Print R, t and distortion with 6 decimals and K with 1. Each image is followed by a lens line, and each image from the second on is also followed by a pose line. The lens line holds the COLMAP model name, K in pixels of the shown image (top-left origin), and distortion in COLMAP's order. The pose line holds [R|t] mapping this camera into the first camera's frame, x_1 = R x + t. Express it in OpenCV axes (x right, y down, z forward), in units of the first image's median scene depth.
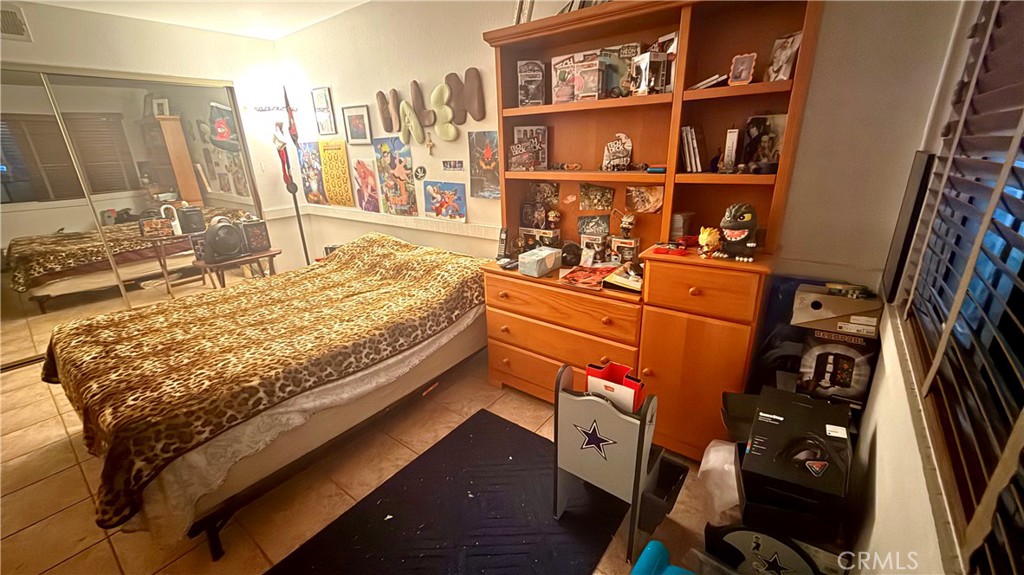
lens RADIAL K [[406.6, 0, 514.0], [0, 406.6, 286.4], [0, 0, 1]] dist [0.002315, 0.000219]
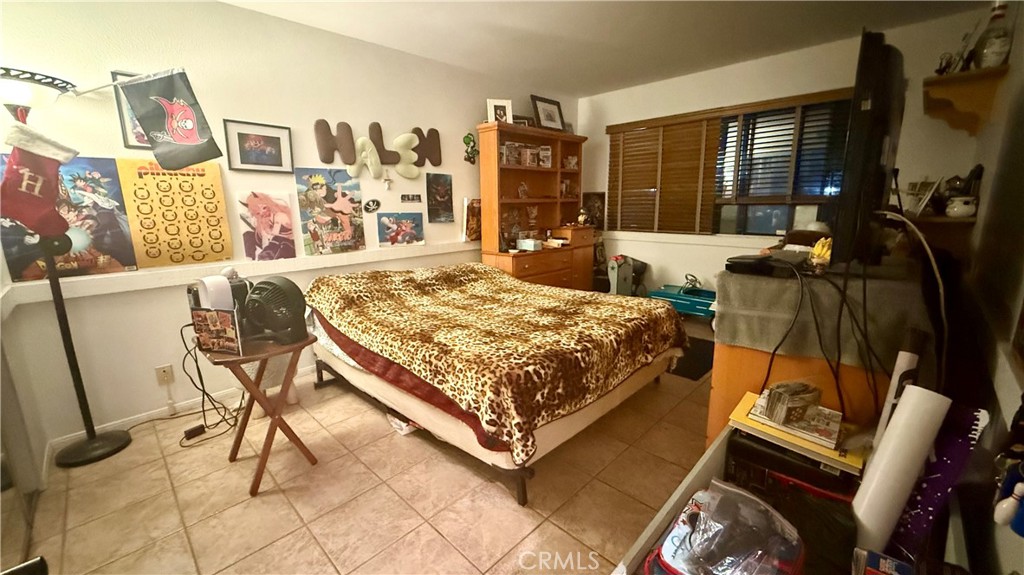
lens RADIAL K [[406.6, 0, 512.4], [0, 406.6, 286.0], [0, 0, 1]] dist [0.002315, 0.000219]
pose [[0.117397, -0.174416, 0.977649, -1.230732], [0.330776, 0.935110, 0.127107, -0.102513], [-0.936379, 0.308460, 0.167472, 0.557462]]
